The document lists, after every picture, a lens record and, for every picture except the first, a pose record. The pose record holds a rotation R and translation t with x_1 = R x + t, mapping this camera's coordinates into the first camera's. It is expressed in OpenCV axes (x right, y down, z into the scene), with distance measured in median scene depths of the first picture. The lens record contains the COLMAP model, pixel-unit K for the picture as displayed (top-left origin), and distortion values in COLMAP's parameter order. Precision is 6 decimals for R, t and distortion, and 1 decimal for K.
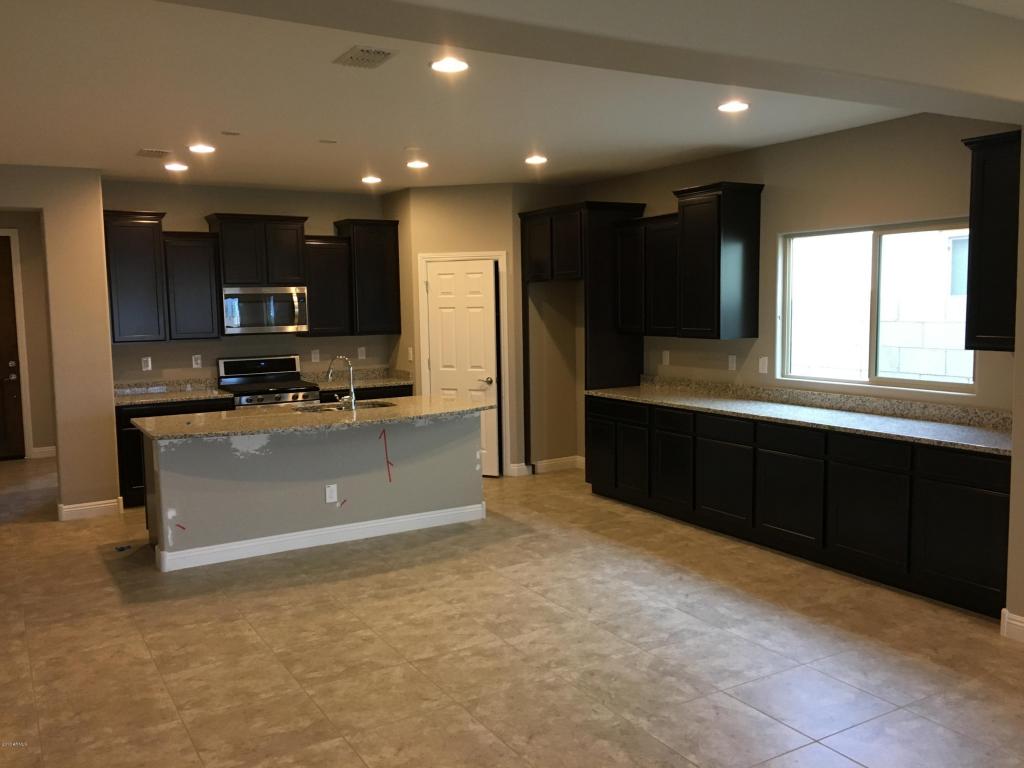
lens RADIAL K [[873.1, 0, 513.7], [0, 873.1, 387.0], [0, 0, 1]] dist [0.042461, -0.019935]
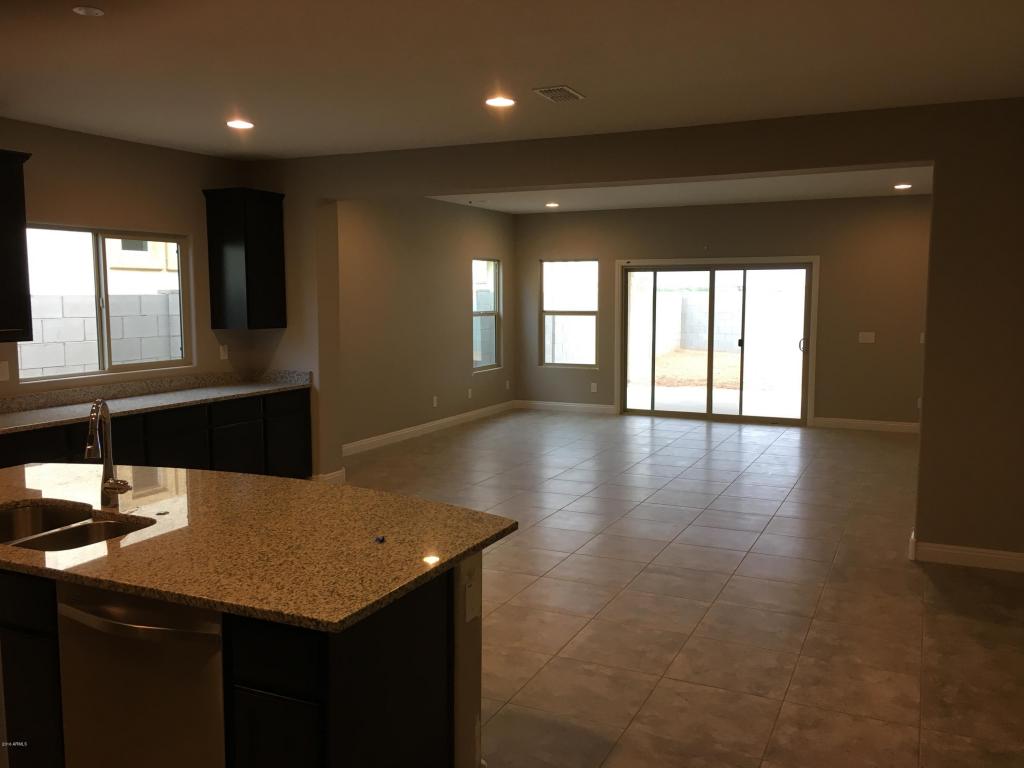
lens RADIAL K [[873.1, 0, 514.0], [0, 873.1, 384.5], [0, 0, 1]] dist [0.042461, -0.019935]
pose [[-0.556261, -0.063921, 0.828546, -0.939024], [0.100031, 0.984637, 0.143121, -0.113958], [-0.824965, 0.162493, -0.541321, 1.406491]]
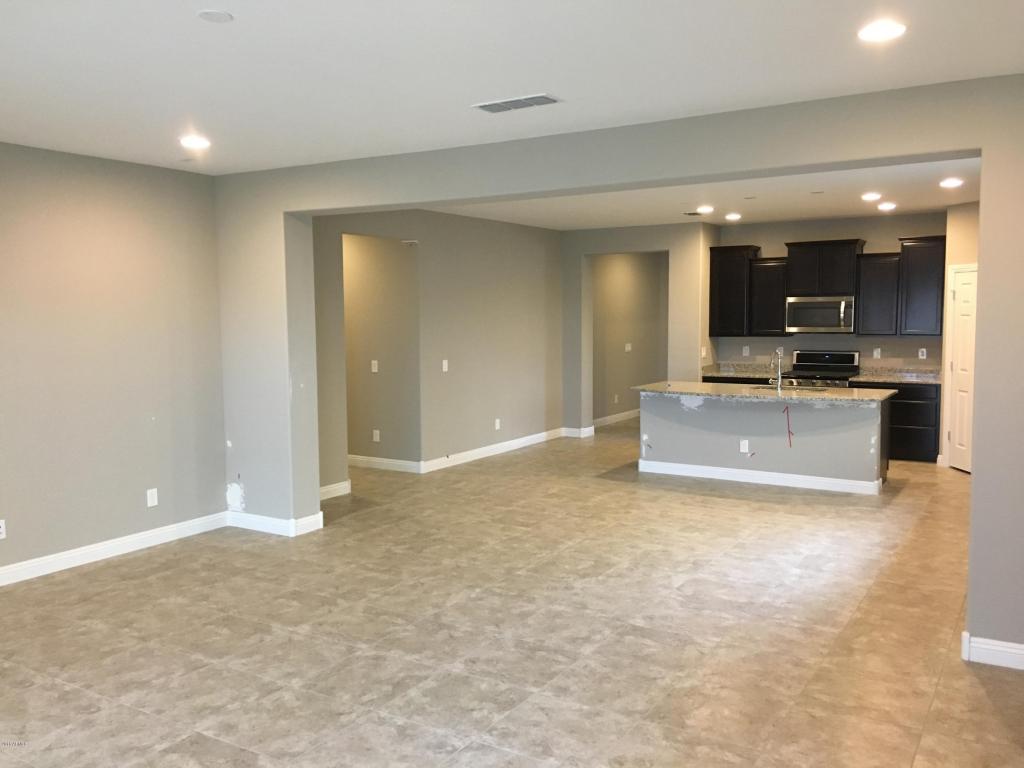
lens RADIAL K [[873.1, 0, 512.1], [0, 873.1, 381.9], [0, 0, 1]] dist [0.042461, -0.019935]
pose [[0.464892, 0.089330, -0.880849, 1.077413], [-0.089320, 0.994553, 0.053721, -0.029912], [0.880850, 0.053703, 0.470339, -0.000415]]
